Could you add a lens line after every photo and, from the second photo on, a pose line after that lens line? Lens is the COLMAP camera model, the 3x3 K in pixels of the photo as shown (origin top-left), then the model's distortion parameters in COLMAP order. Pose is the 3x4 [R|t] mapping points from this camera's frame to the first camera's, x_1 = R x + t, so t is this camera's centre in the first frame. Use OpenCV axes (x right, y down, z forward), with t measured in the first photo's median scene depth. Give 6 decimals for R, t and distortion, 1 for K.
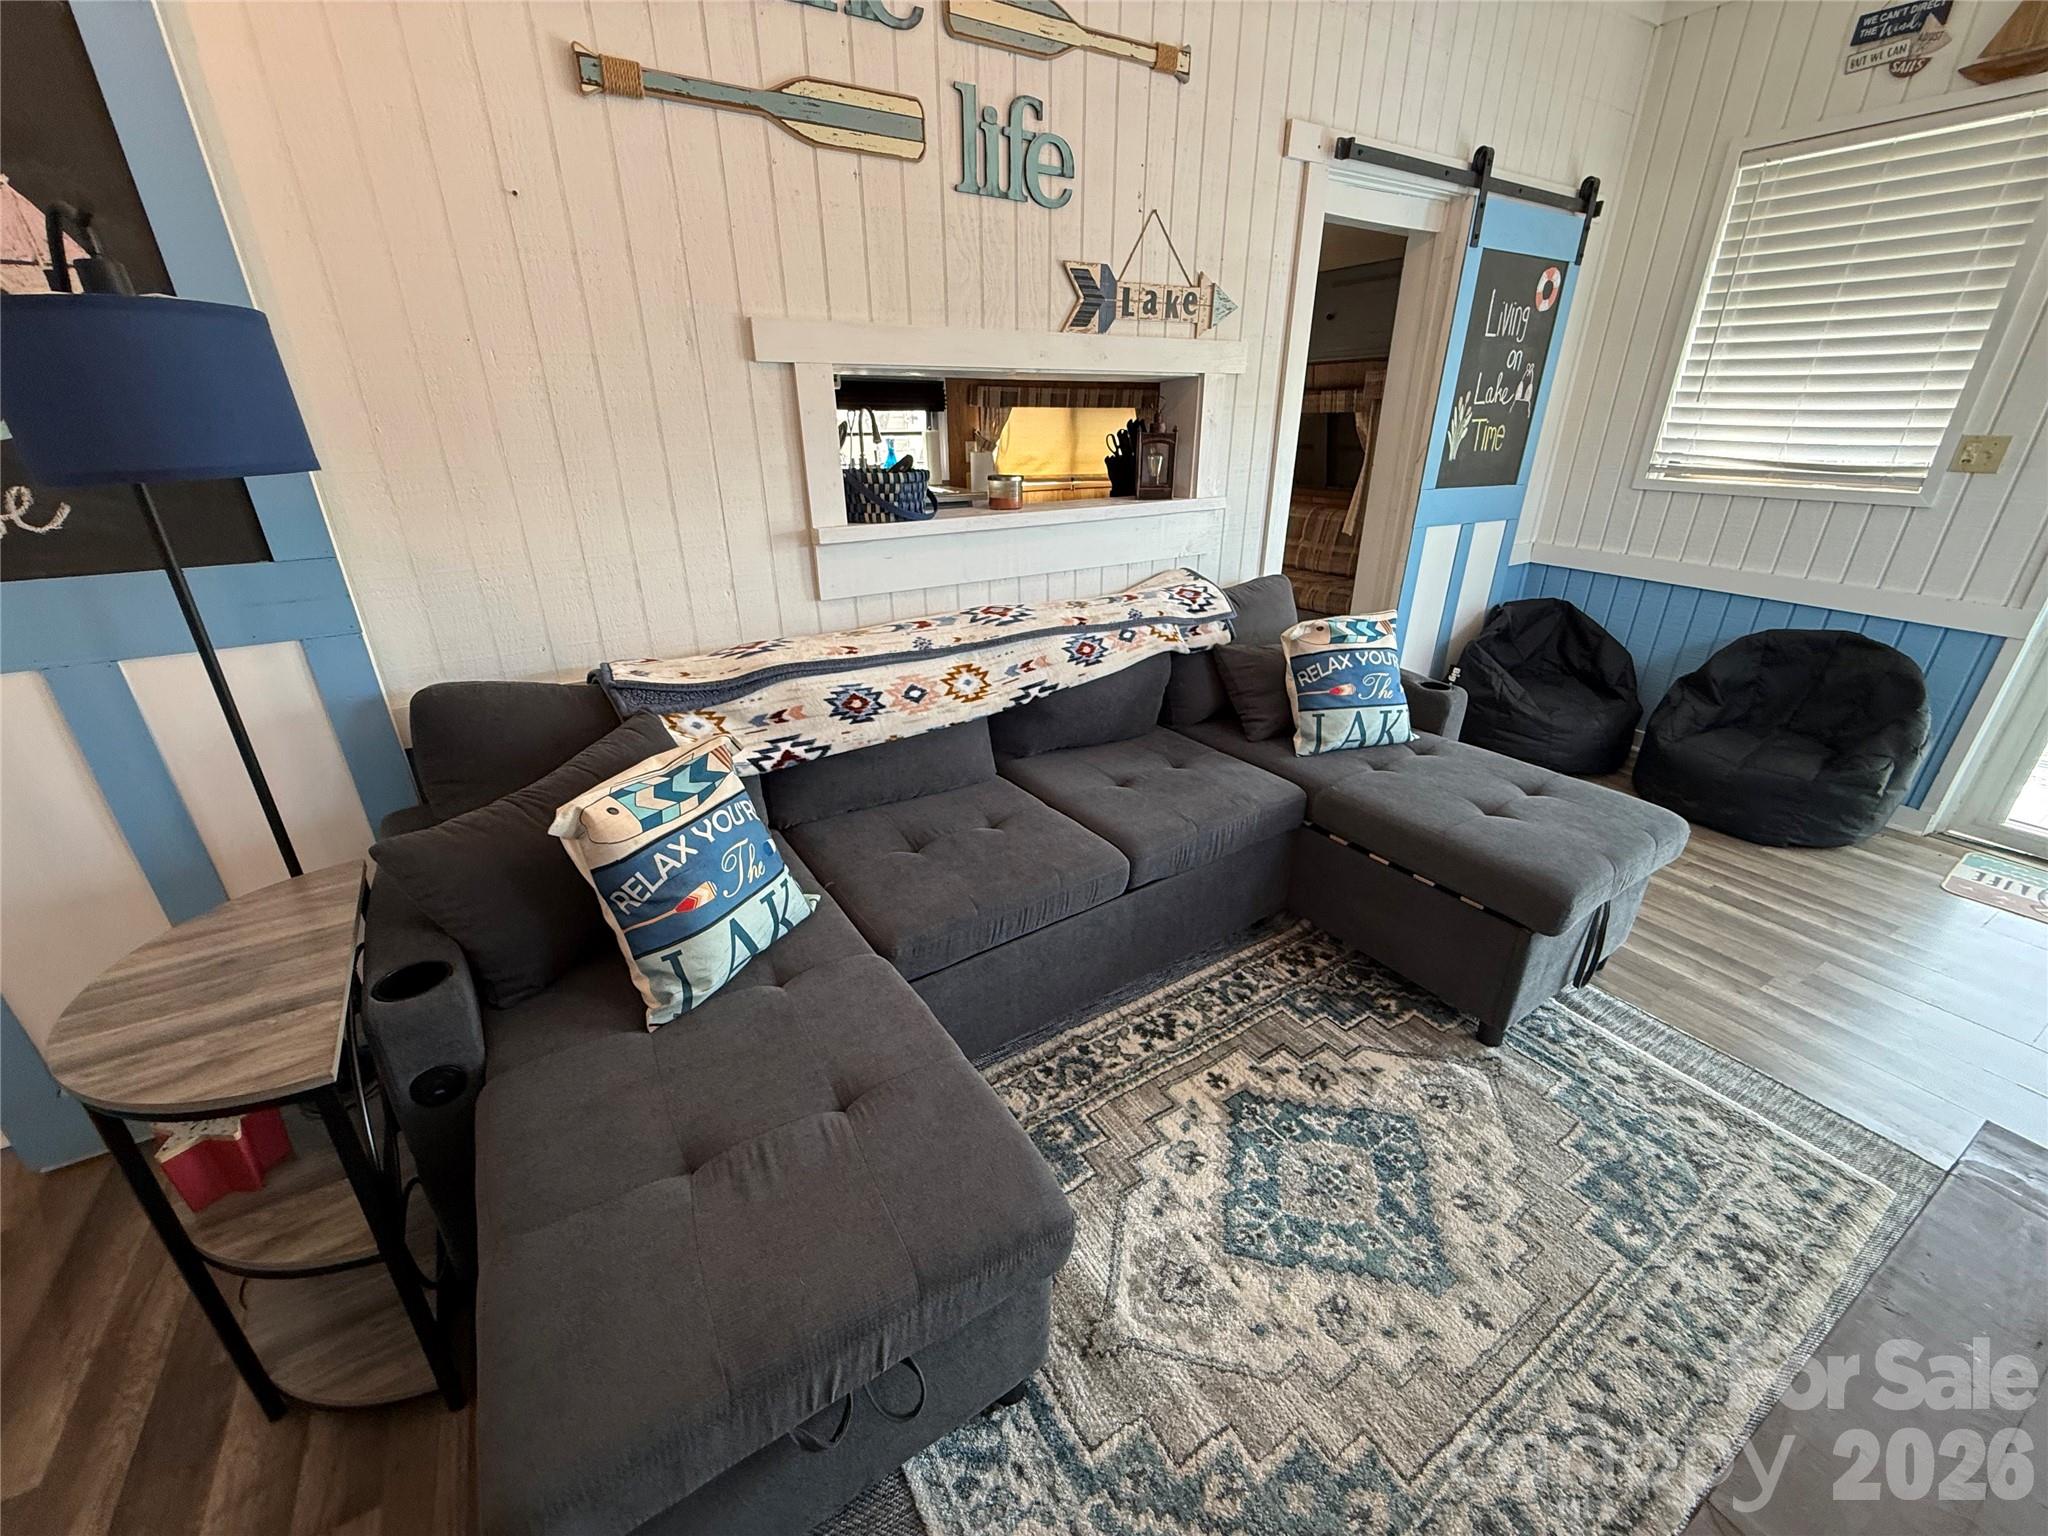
lens RADIAL K [[826.0, 0, 1032.6], [0, 826.0, 763.2], [0, 0, 1]] dist [0.007207, -0.000341]
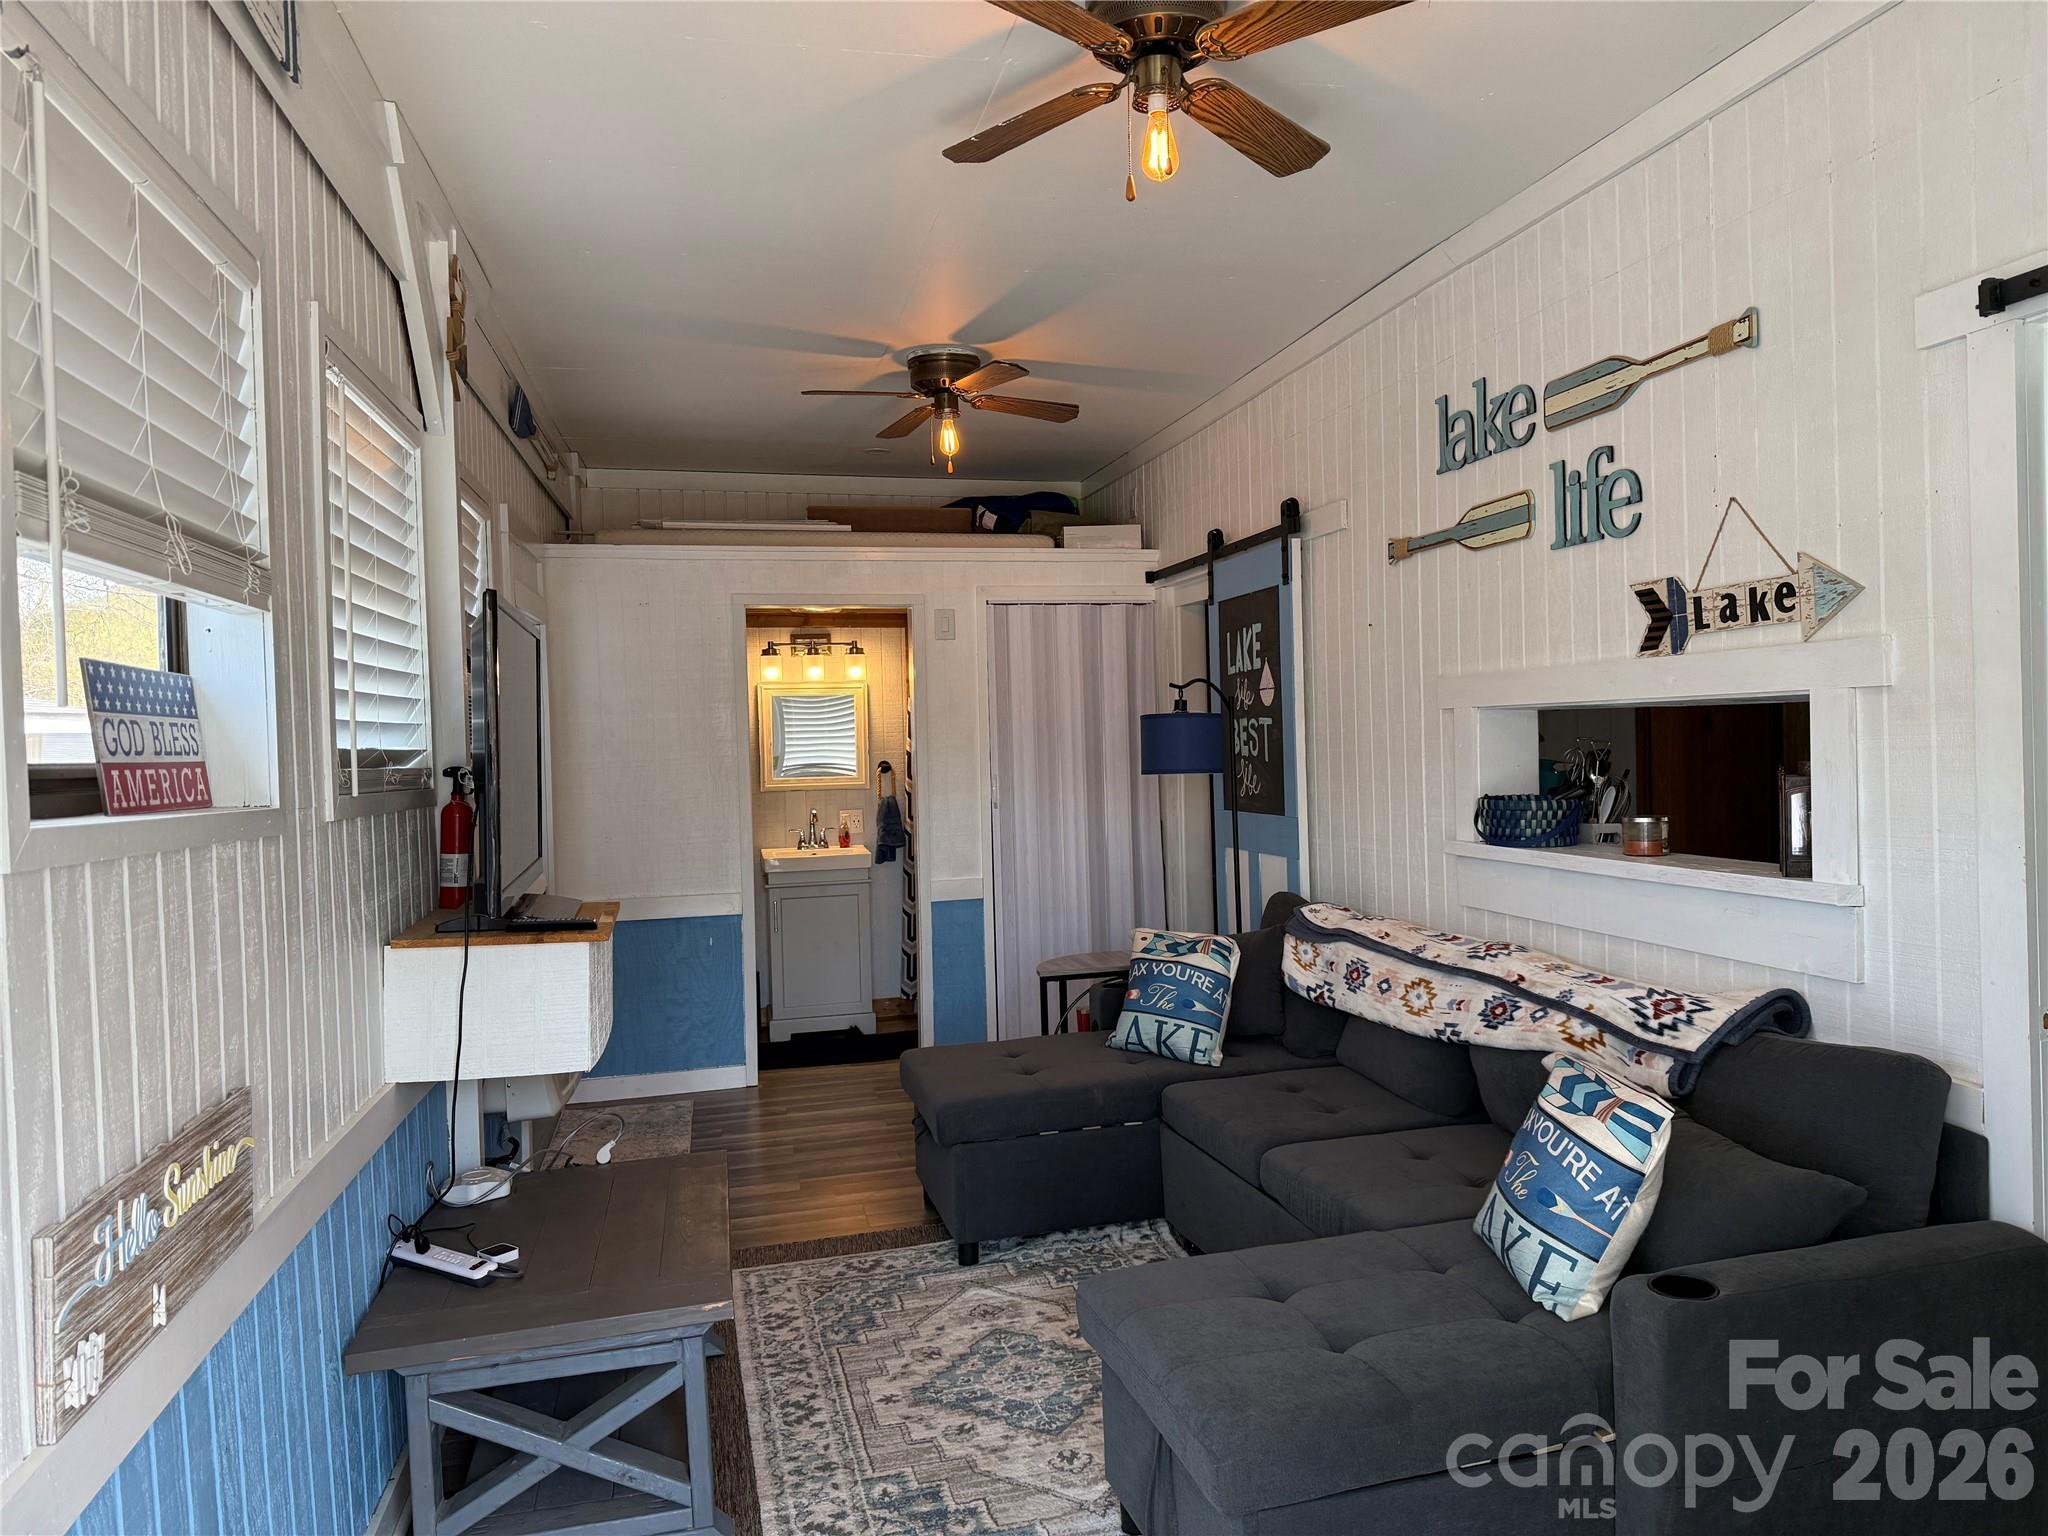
lens RADIAL K [[1446.1, 0, 1025.9], [0, 1446.1, 768.0], [0, 0, 1]] dist [-0.008524, -0.012032]
pose [[-0.326307, 0.034967, -0.944617, 1.769253], [-0.342391, 0.927083, 0.152593, -0.470588], [0.881074, 0.373221, -0.290542, 1.009632]]
